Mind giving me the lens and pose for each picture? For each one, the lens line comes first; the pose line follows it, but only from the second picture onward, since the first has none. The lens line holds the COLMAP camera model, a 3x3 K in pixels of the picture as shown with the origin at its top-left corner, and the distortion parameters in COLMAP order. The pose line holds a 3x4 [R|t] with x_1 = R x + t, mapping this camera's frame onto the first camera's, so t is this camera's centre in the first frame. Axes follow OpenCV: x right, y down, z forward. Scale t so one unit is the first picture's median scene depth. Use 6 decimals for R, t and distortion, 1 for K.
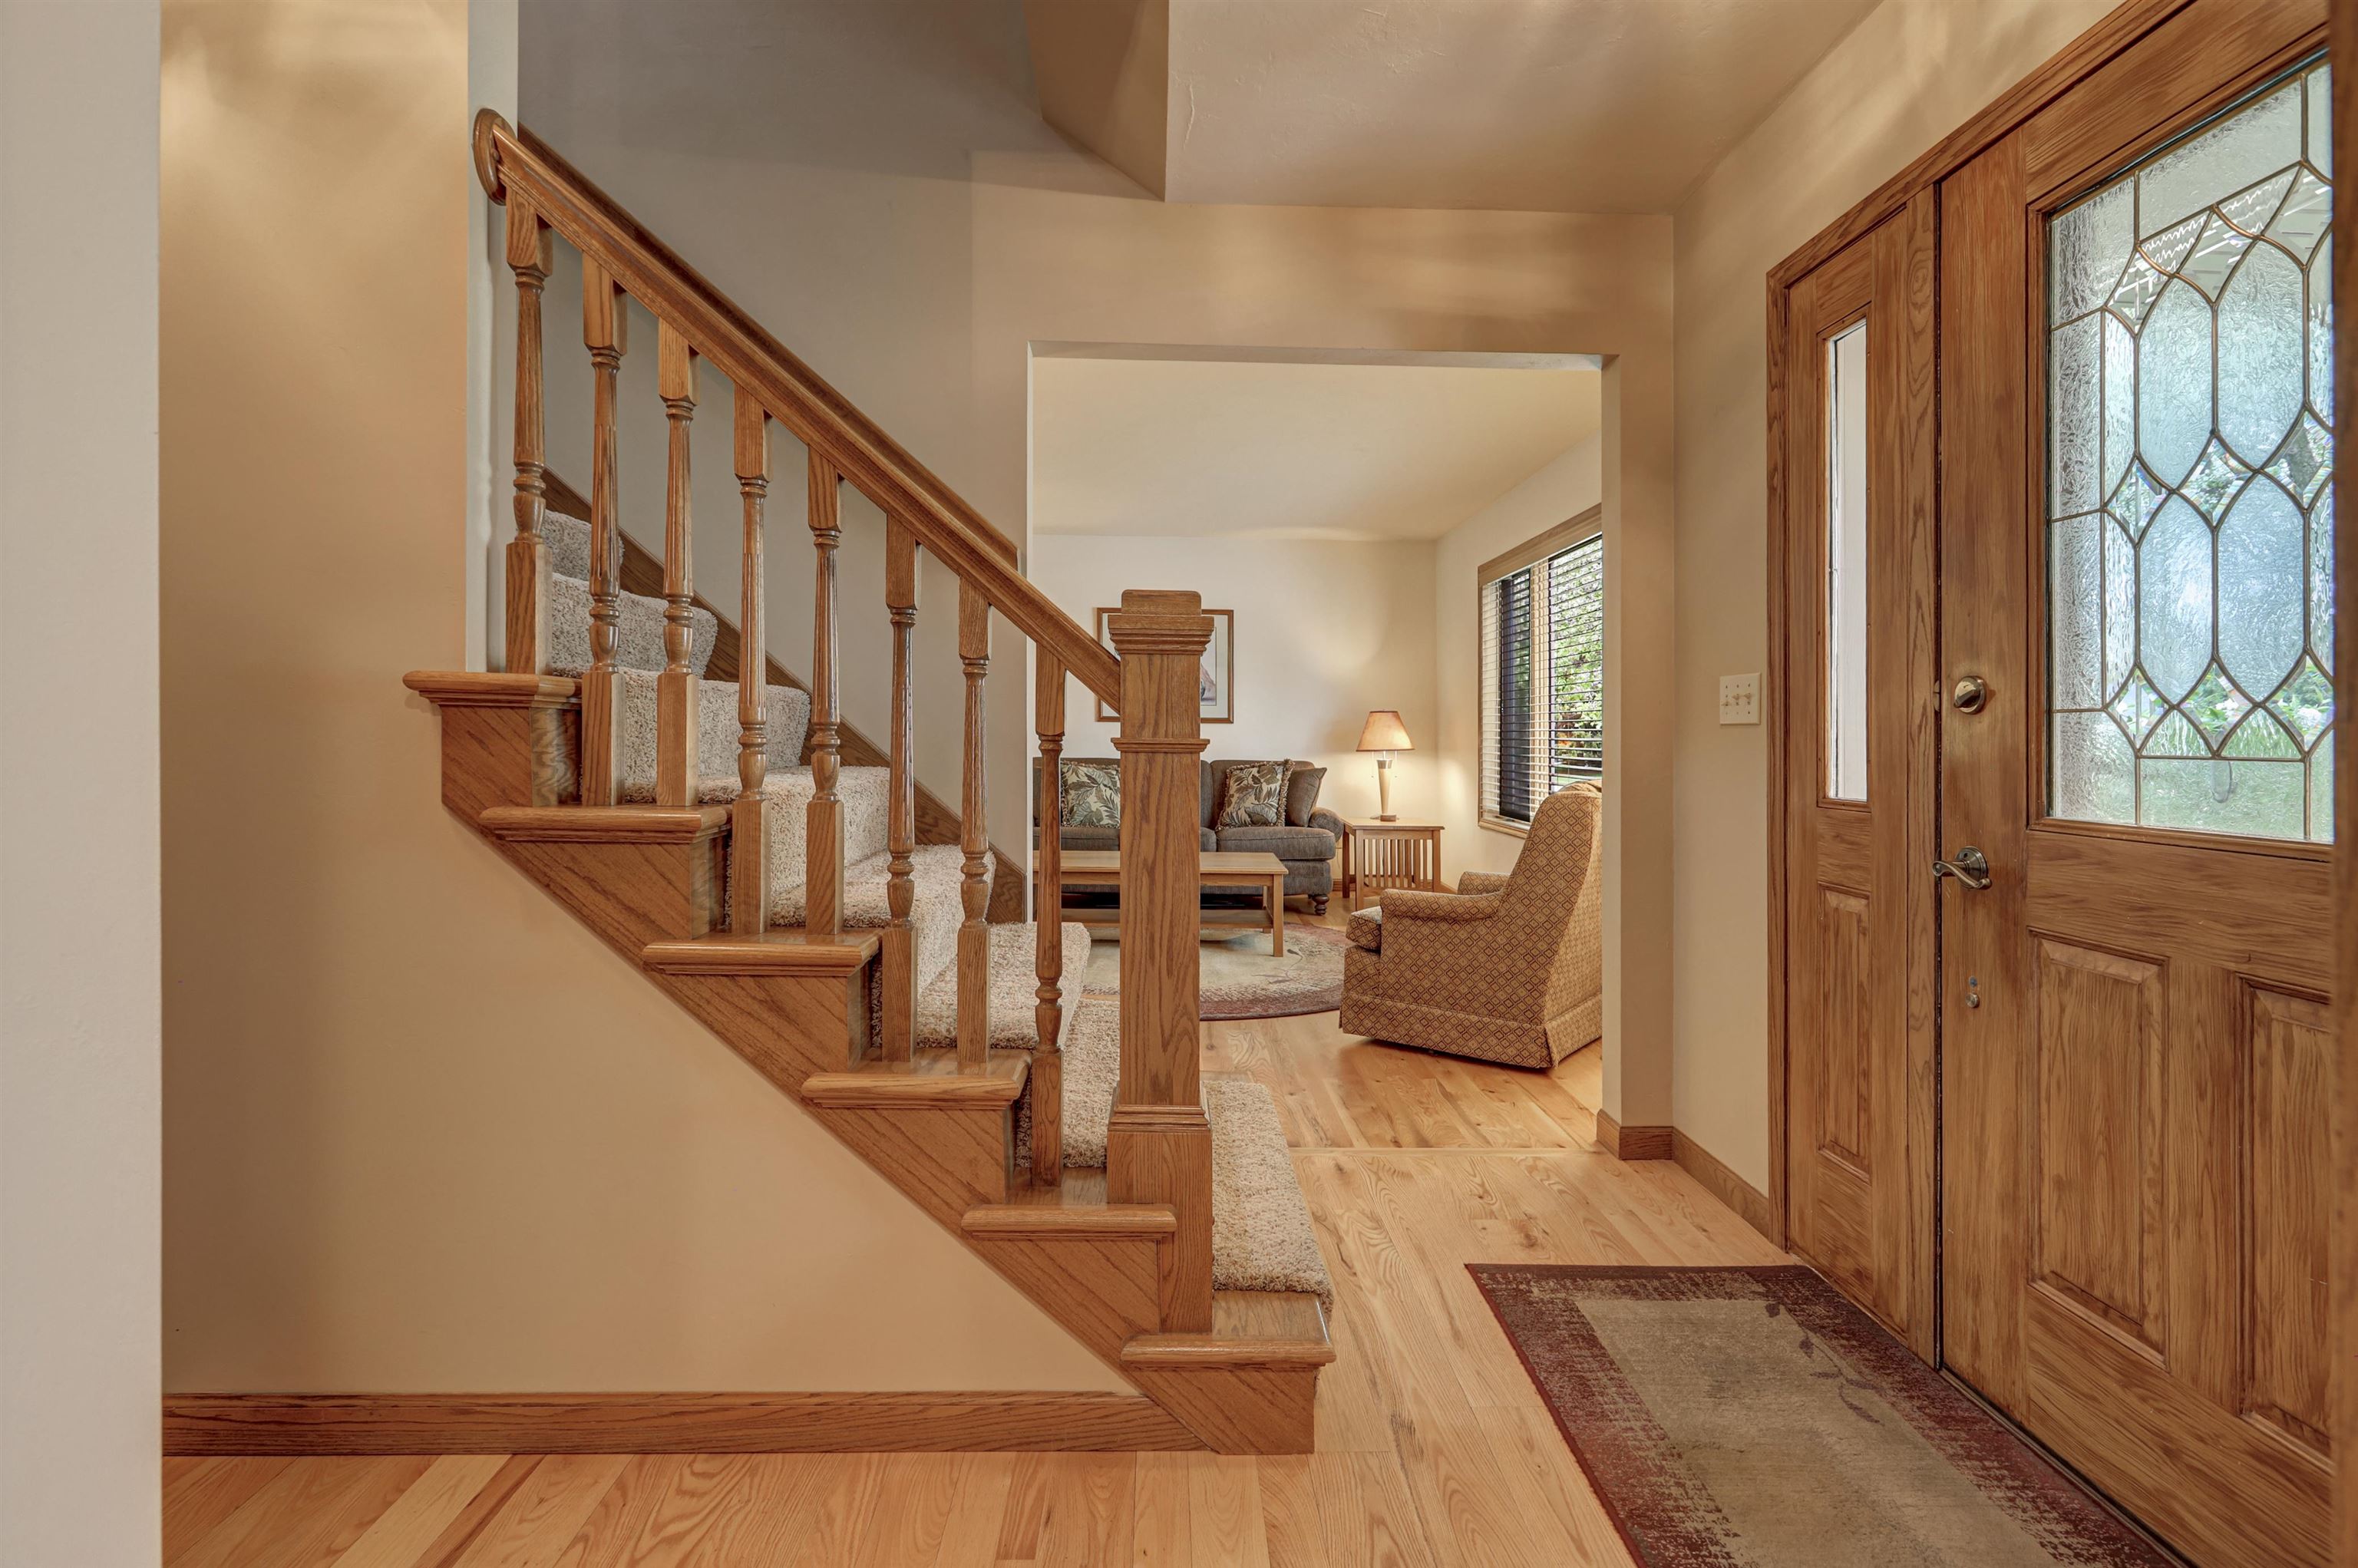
lens RADIAL K [[1061.6, 0, 1173.7], [0, 1061.6, 768.5], [0, 0, 1]] dist [0.003344, 0.001271]
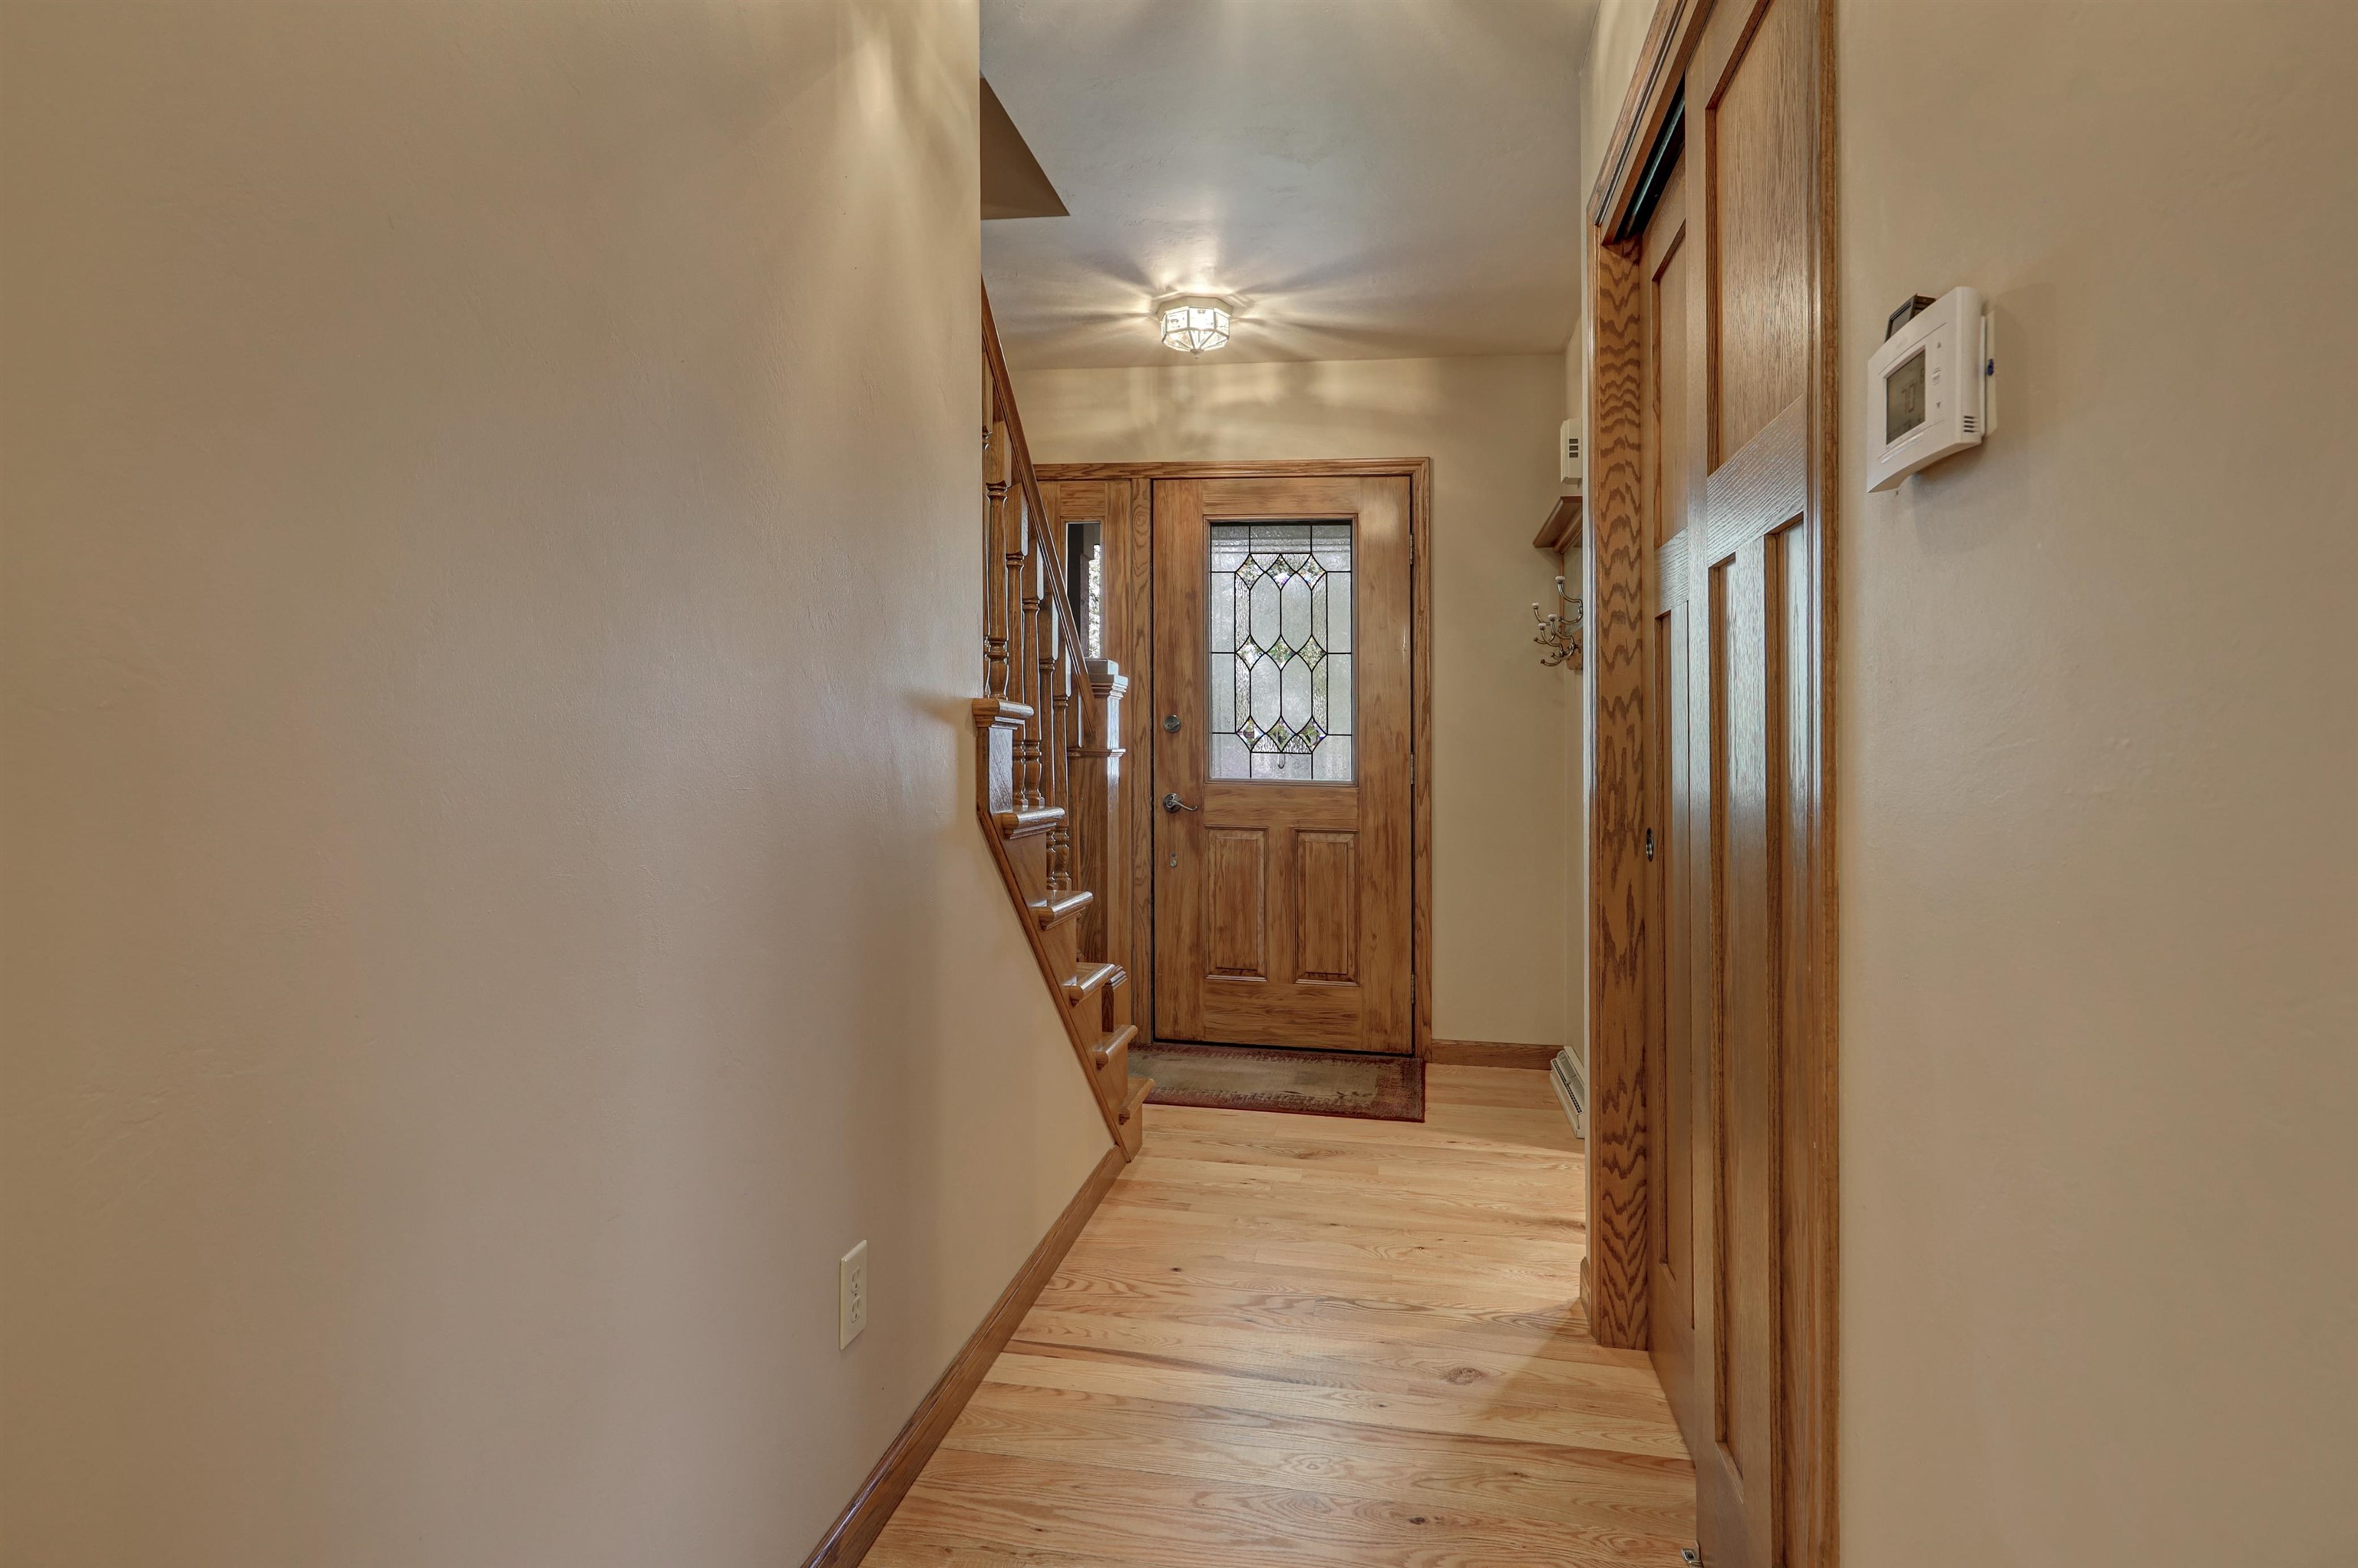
lens RADIAL K [[1235.2, 0, 1190.9], [0, 1235.2, 766.1], [0, 0, 1]] dist [0.000227, -0.000069]
pose [[0.197273, -0.020700, 0.980130, -1.916688], [0.010124, 0.999767, 0.019077, -0.034093], [-0.980296, 0.006159, 0.197437, 0.514138]]
